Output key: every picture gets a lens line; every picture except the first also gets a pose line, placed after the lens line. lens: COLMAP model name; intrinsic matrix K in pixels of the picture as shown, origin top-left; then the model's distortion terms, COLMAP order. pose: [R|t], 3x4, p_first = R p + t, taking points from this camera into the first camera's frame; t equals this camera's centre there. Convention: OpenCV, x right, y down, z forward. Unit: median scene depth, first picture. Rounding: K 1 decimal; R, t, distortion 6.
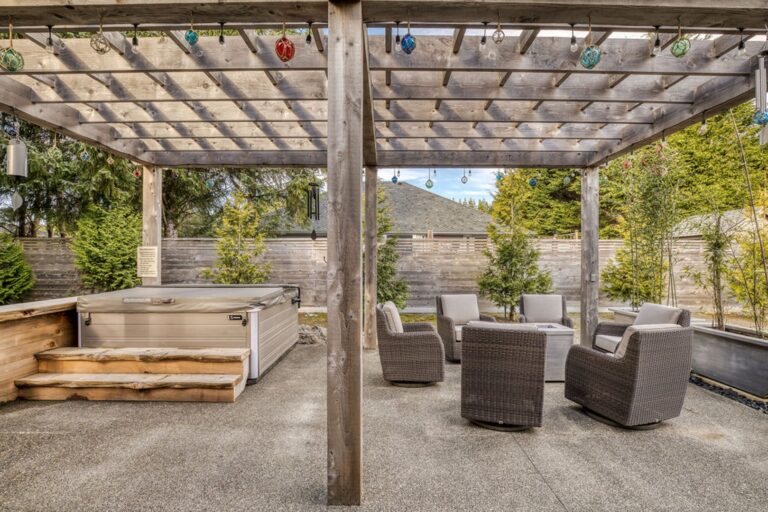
lens RADIAL K [[420.1, 0, 384.0], [0, 420.1, 257.9], [0, 0, 1]] dist [-0.019562, 0.000010]
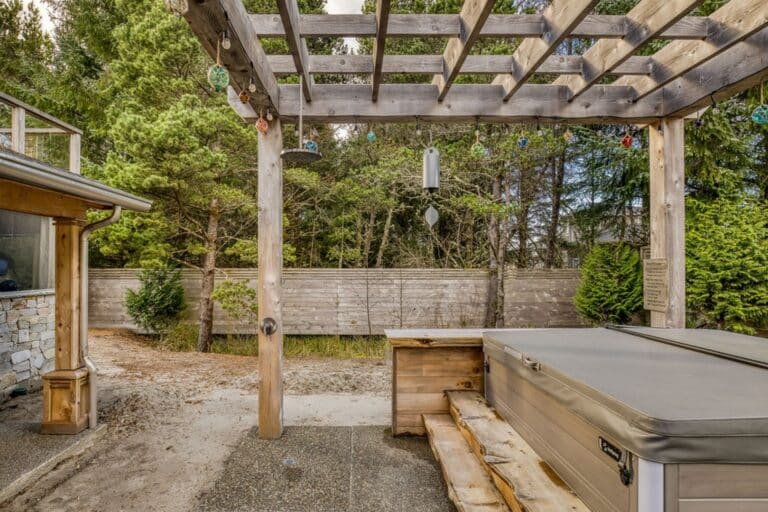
lens RADIAL K [[420.1, 0, 382.8], [0, 420.1, 258.4], [0, 0, 1]] dist [-0.019562, 0.000010]
pose [[0.009676, -0.011482, -0.999887, 0.019601], [0.004964, 0.999922, -0.011434, -0.024016], [0.999941, -0.004853, 0.009732, 0.625955]]
